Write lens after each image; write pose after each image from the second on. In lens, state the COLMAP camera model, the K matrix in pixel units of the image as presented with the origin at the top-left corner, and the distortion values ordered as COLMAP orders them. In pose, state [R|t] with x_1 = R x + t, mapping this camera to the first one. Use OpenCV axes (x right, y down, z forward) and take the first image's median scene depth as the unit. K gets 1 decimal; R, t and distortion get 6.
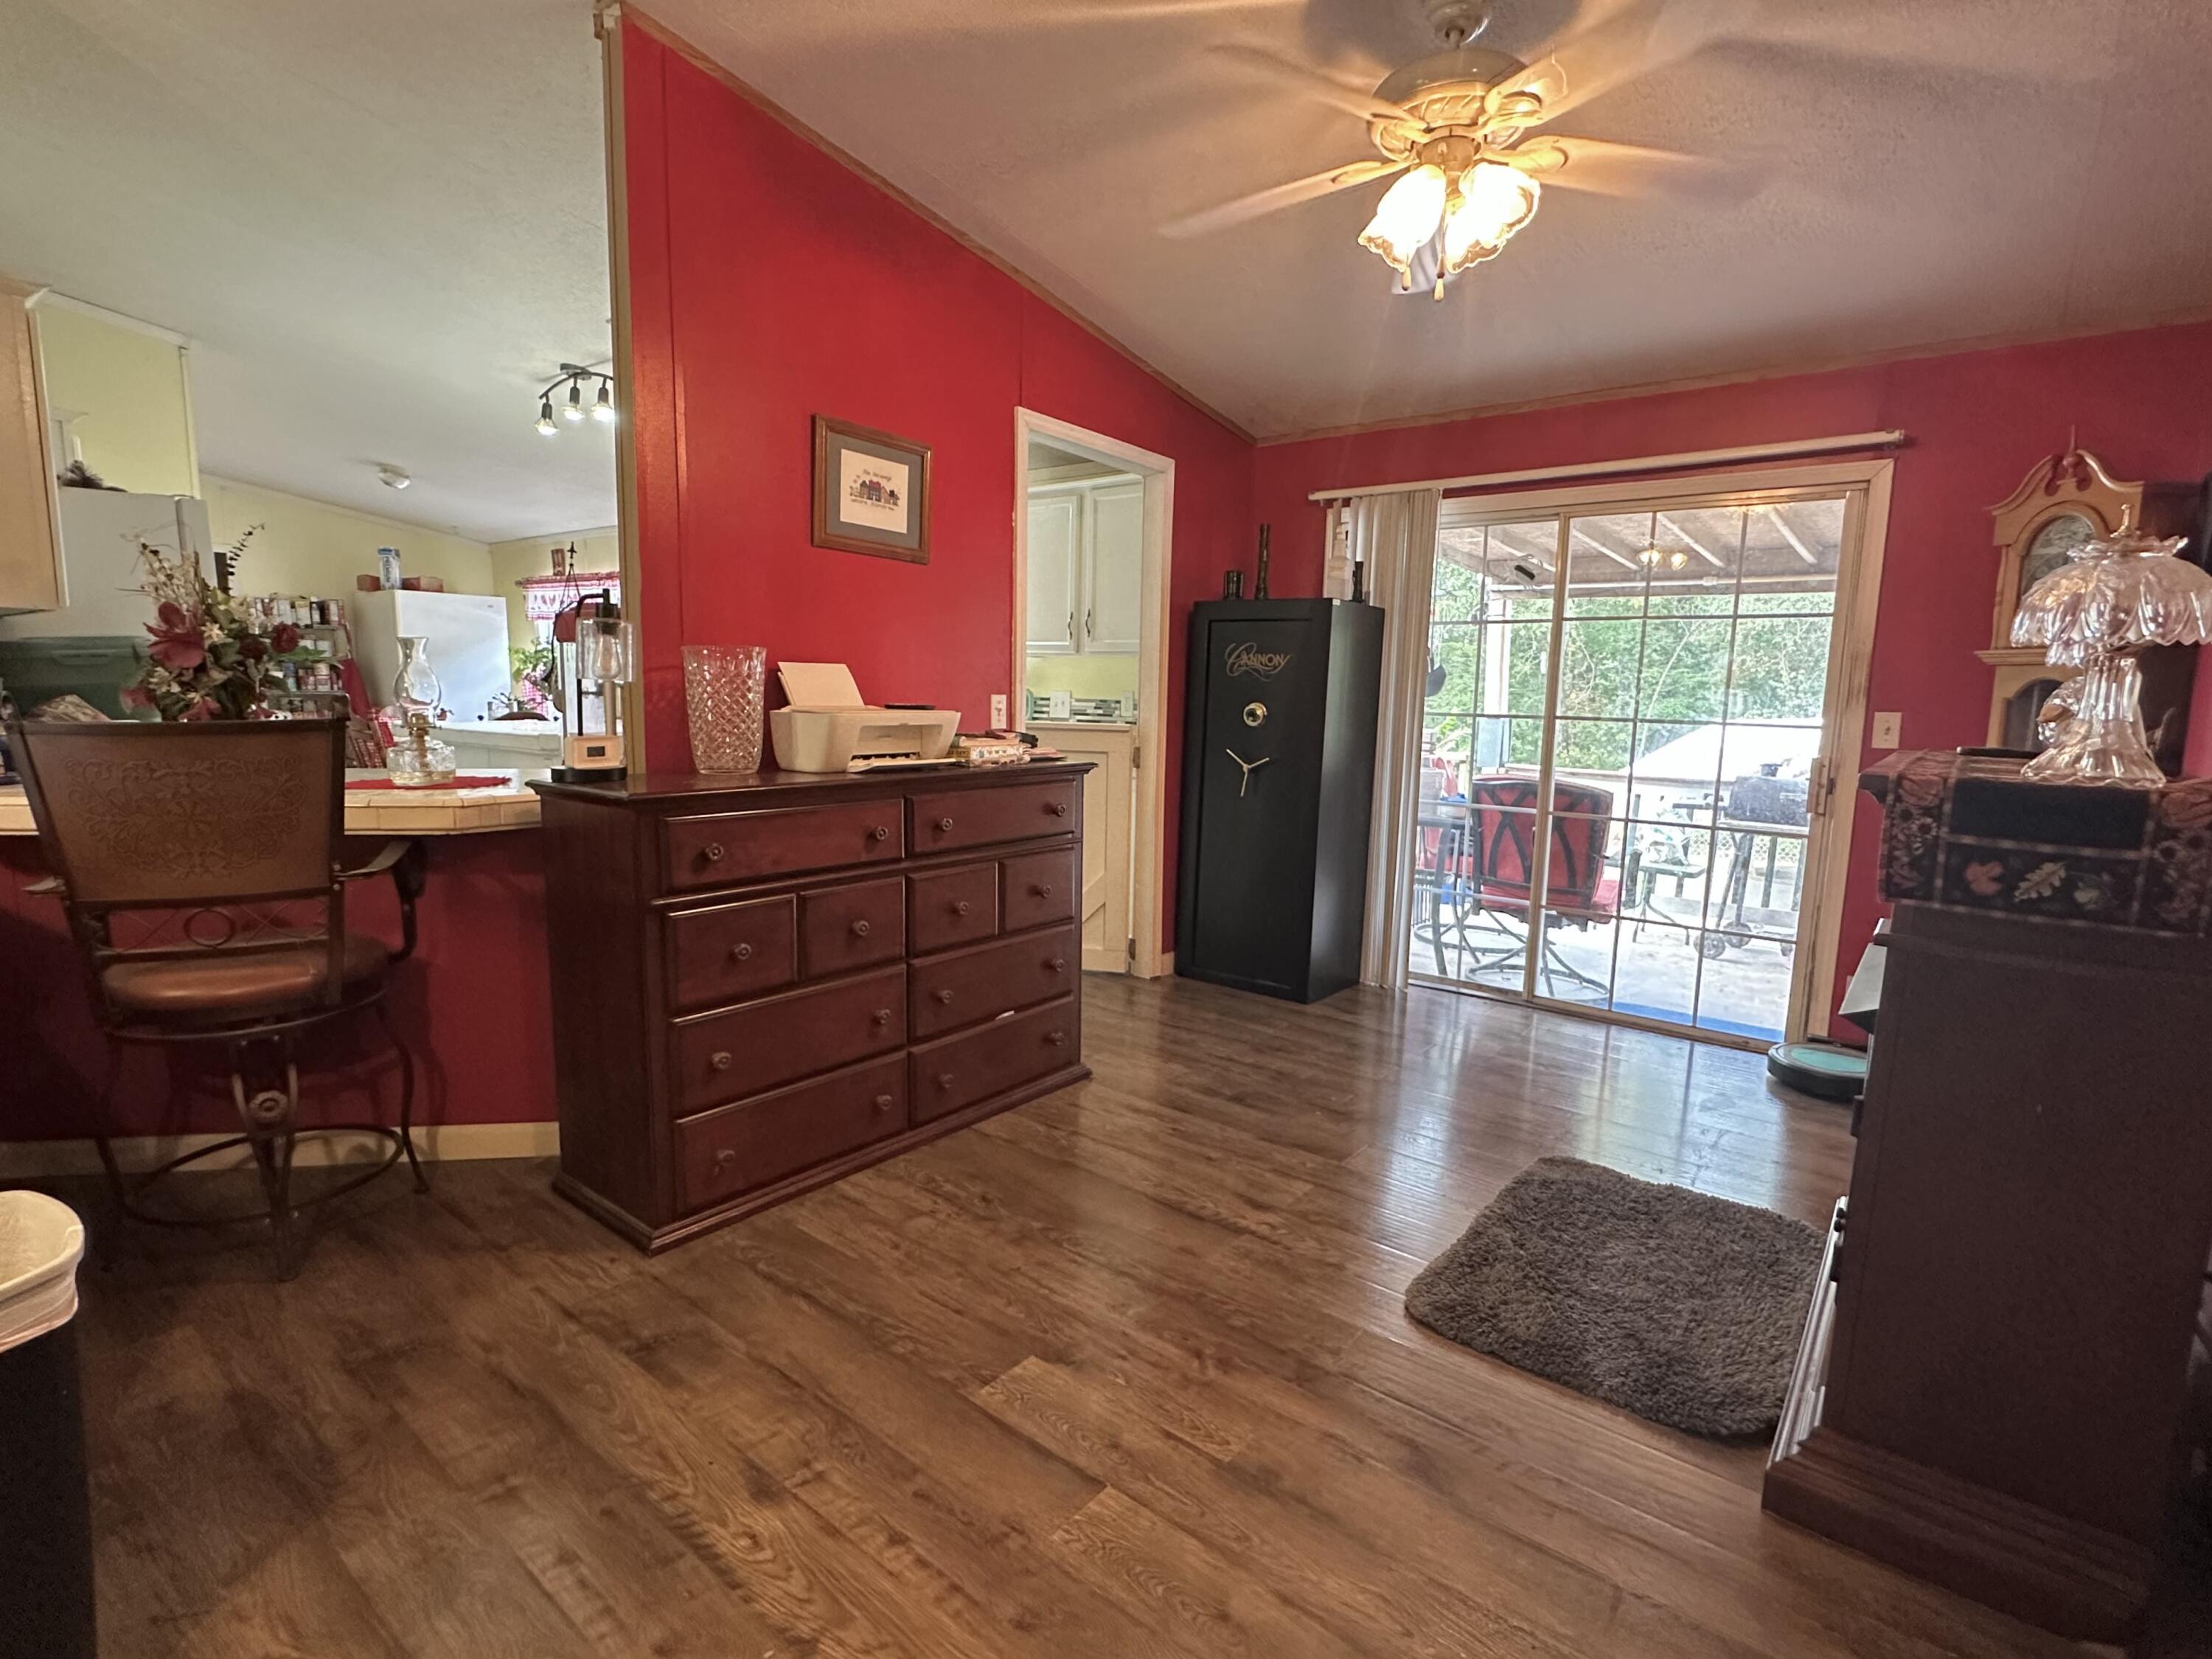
lens RADIAL K [[1090.3, 0, 1108.4], [0, 1090.3, 824.4], [0, 0, 1]] dist [-0.004105, -0.001065]
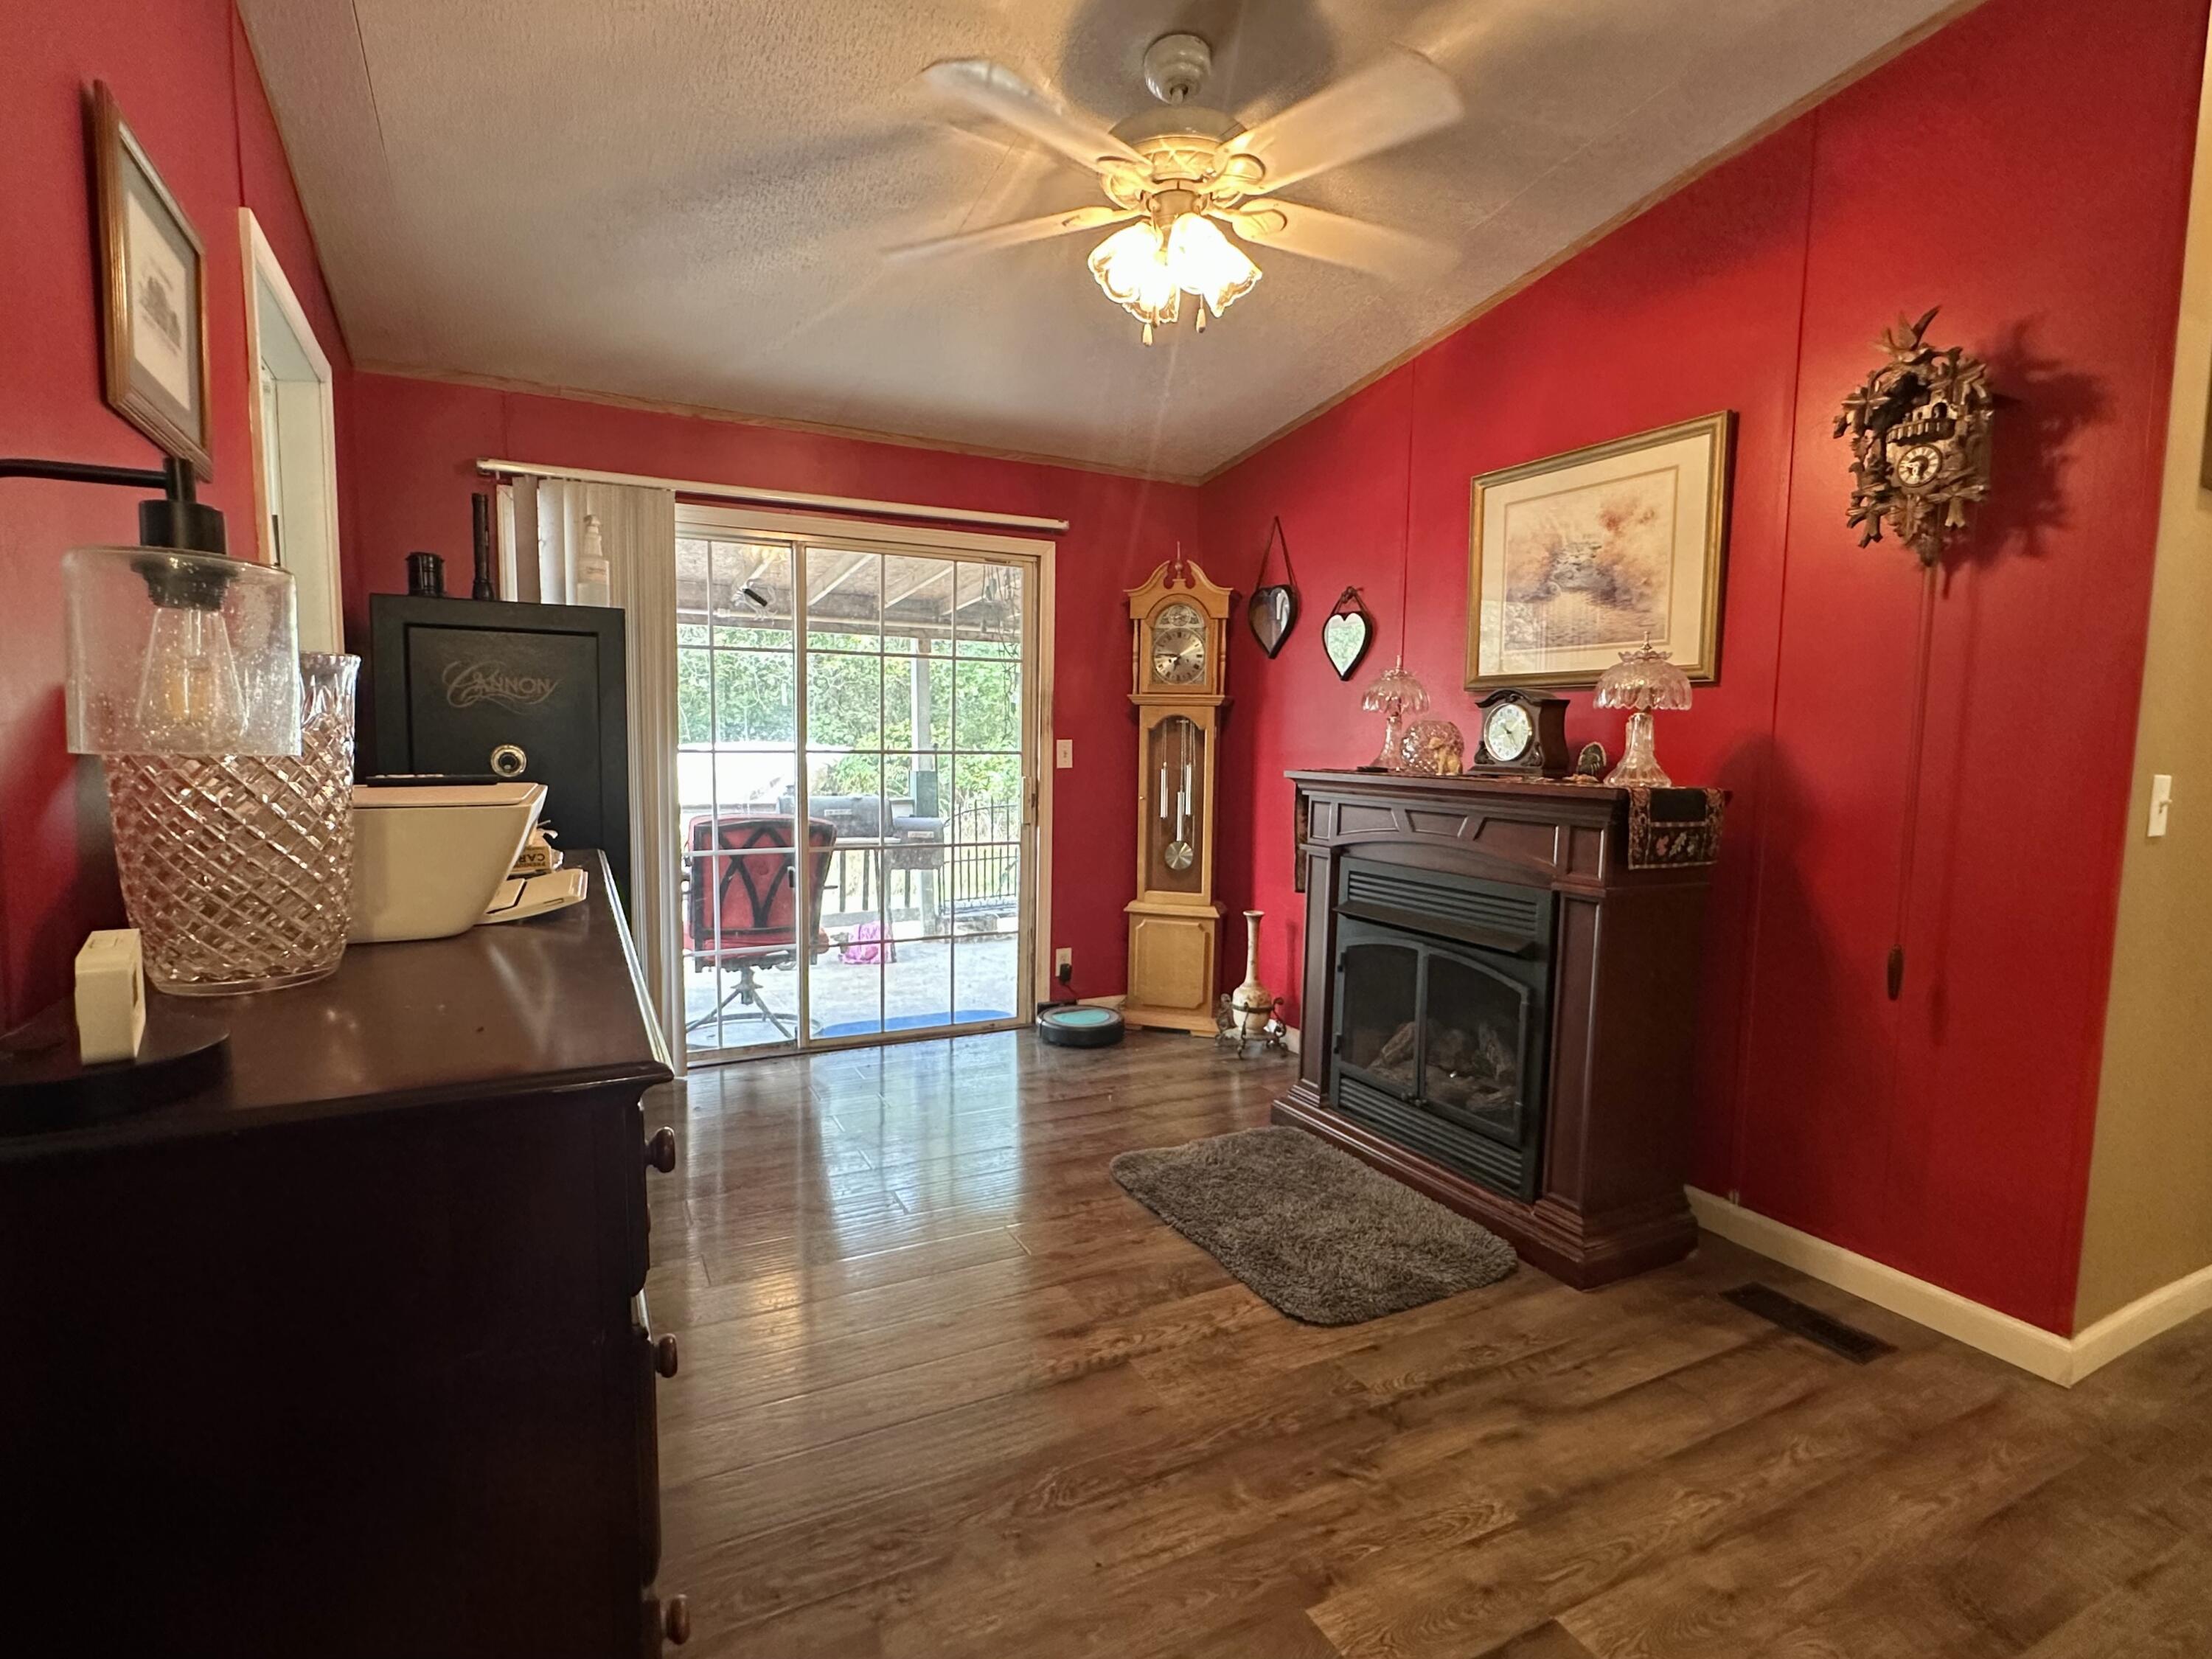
lens RADIAL K [[1084.7, 0, 1105.0], [0, 1084.7, 827.6], [0, 0, 1]] dist [-0.000868, -0.000357]
pose [[0.407916, -0.097574, 0.907791, -0.355288], [0.109171, 0.992352, 0.057607, -0.056136], [-0.906469, 0.075606, 0.415449, 0.354538]]
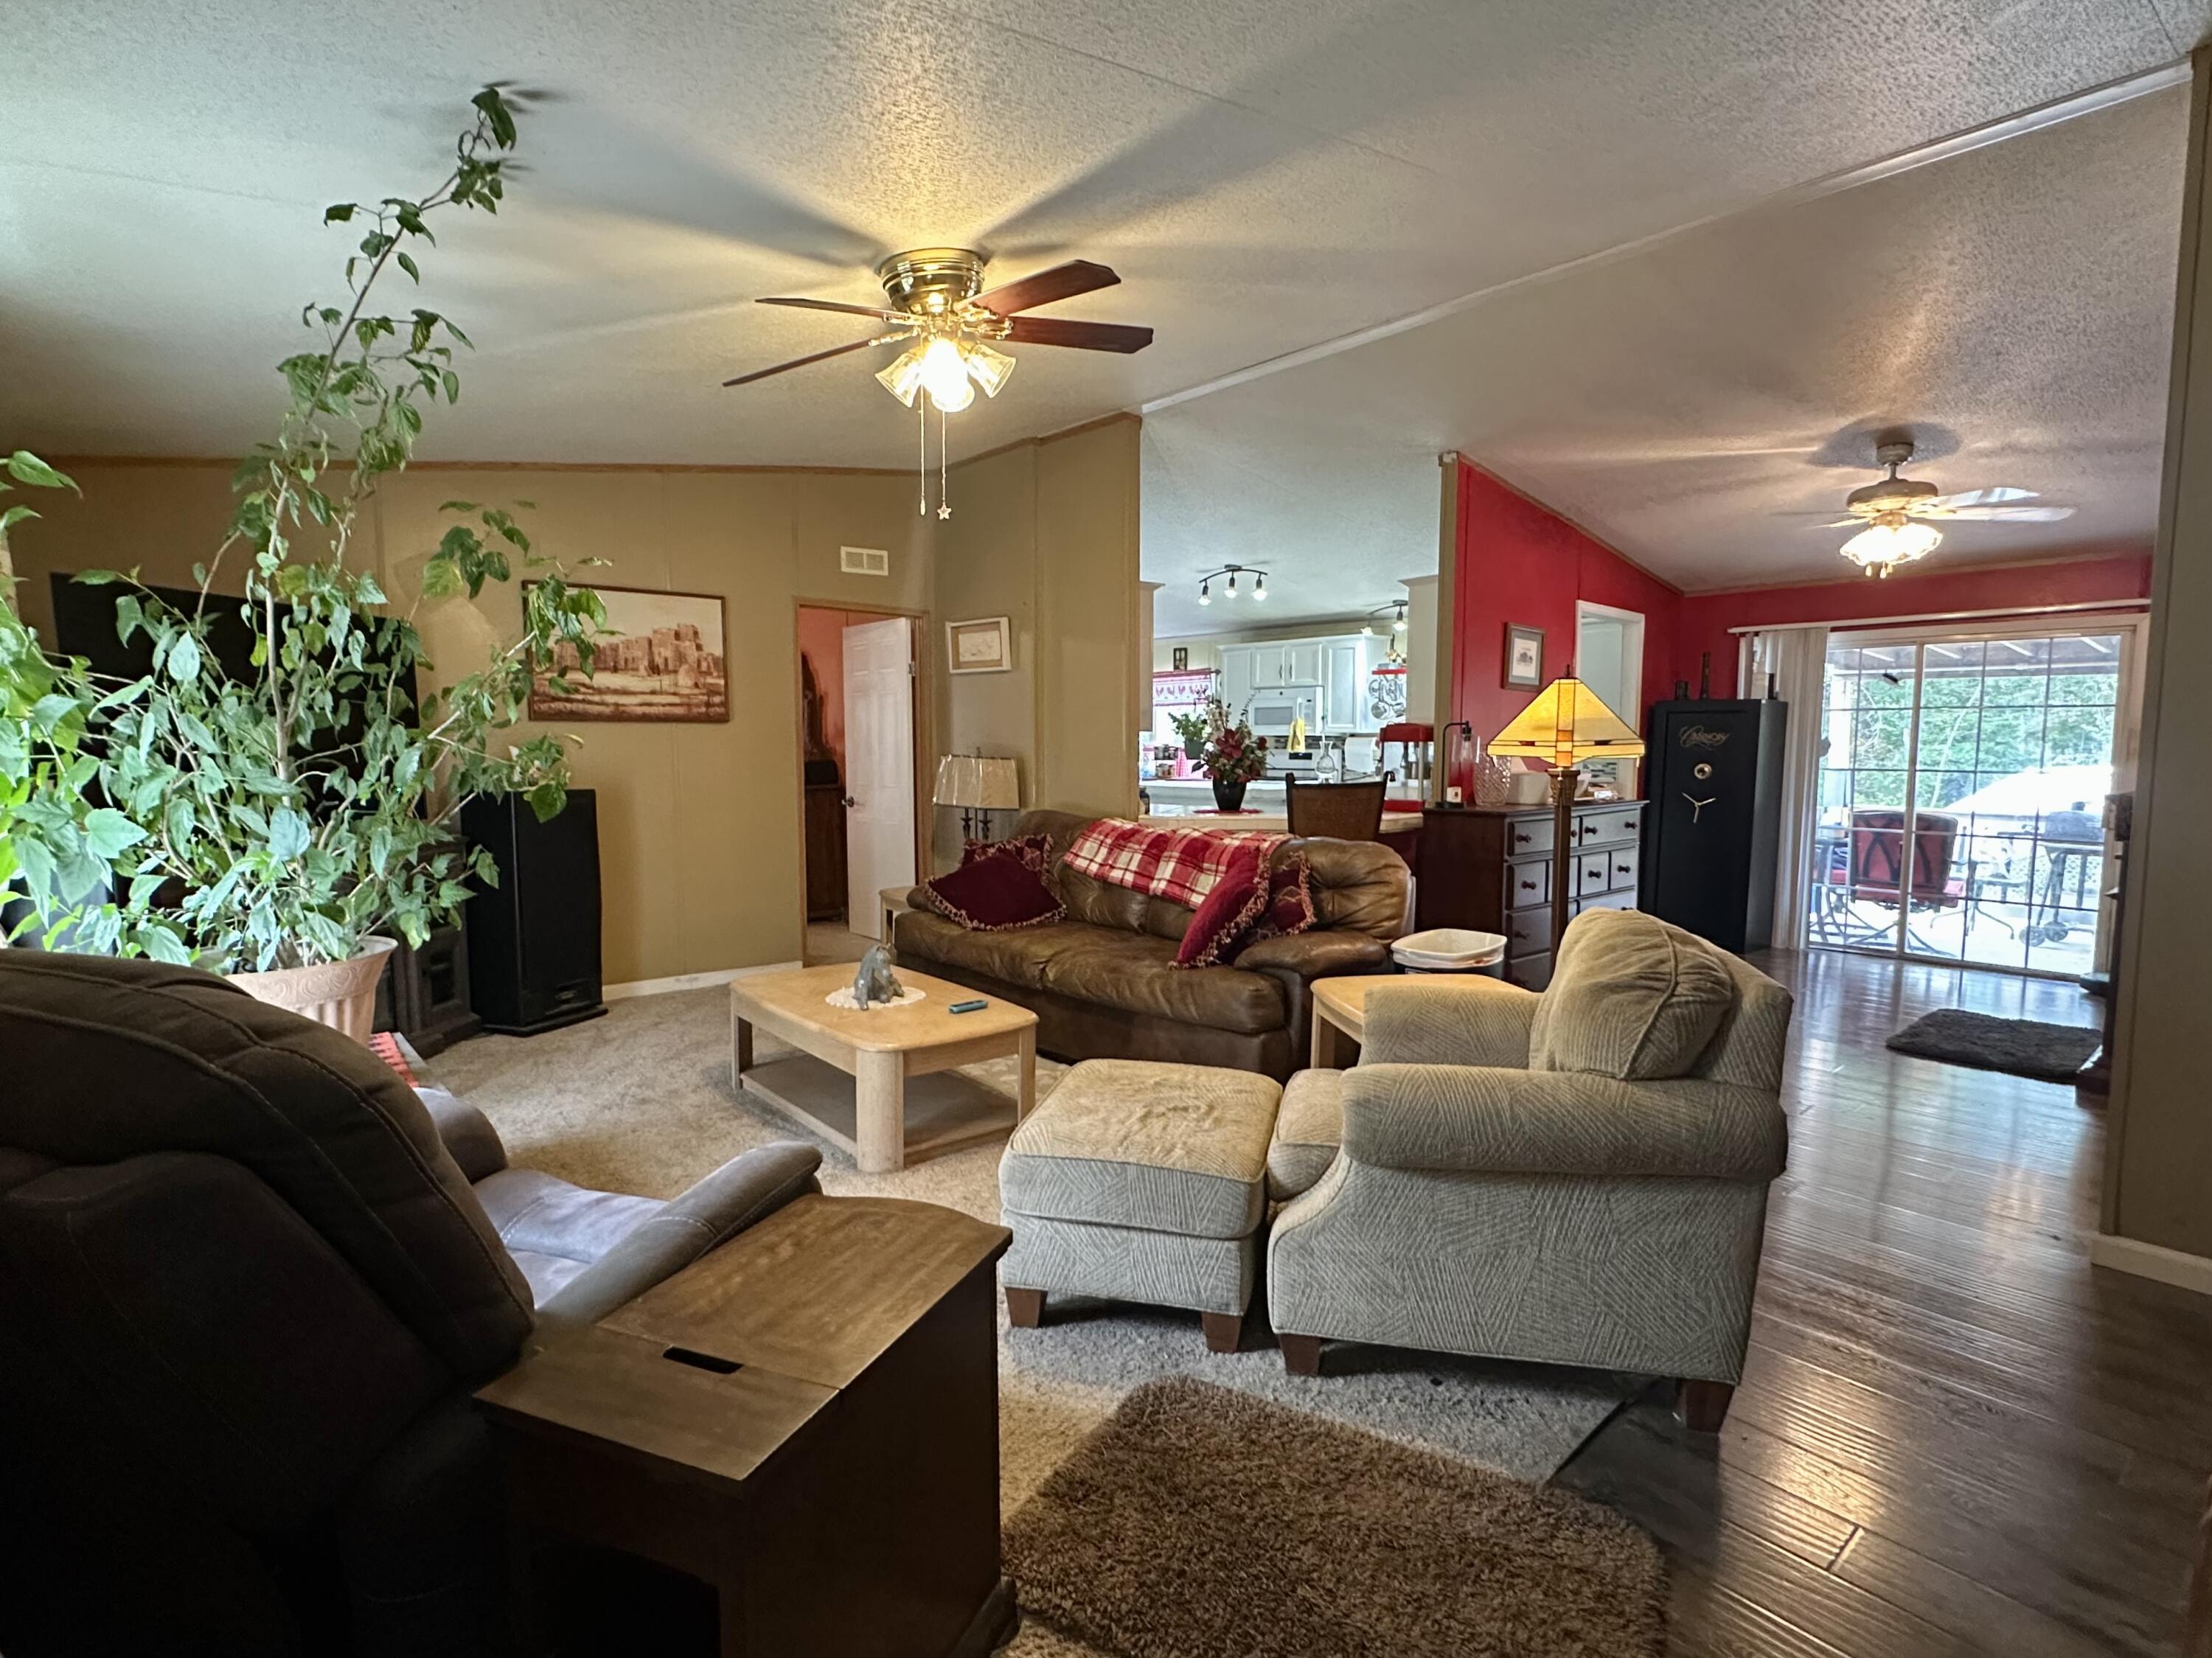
lens RADIAL K [[1090.2, 0, 1108.4], [0, 1090.2, 823.9], [0, 0, 1]] dist [-0.004105, -0.001065]
pose [[0.981953, -0.004624, -0.189071, -0.415788], [-0.004641, 0.998811, -0.048529, 0.056610], [0.189071, 0.048531, 0.980763, -0.714037]]
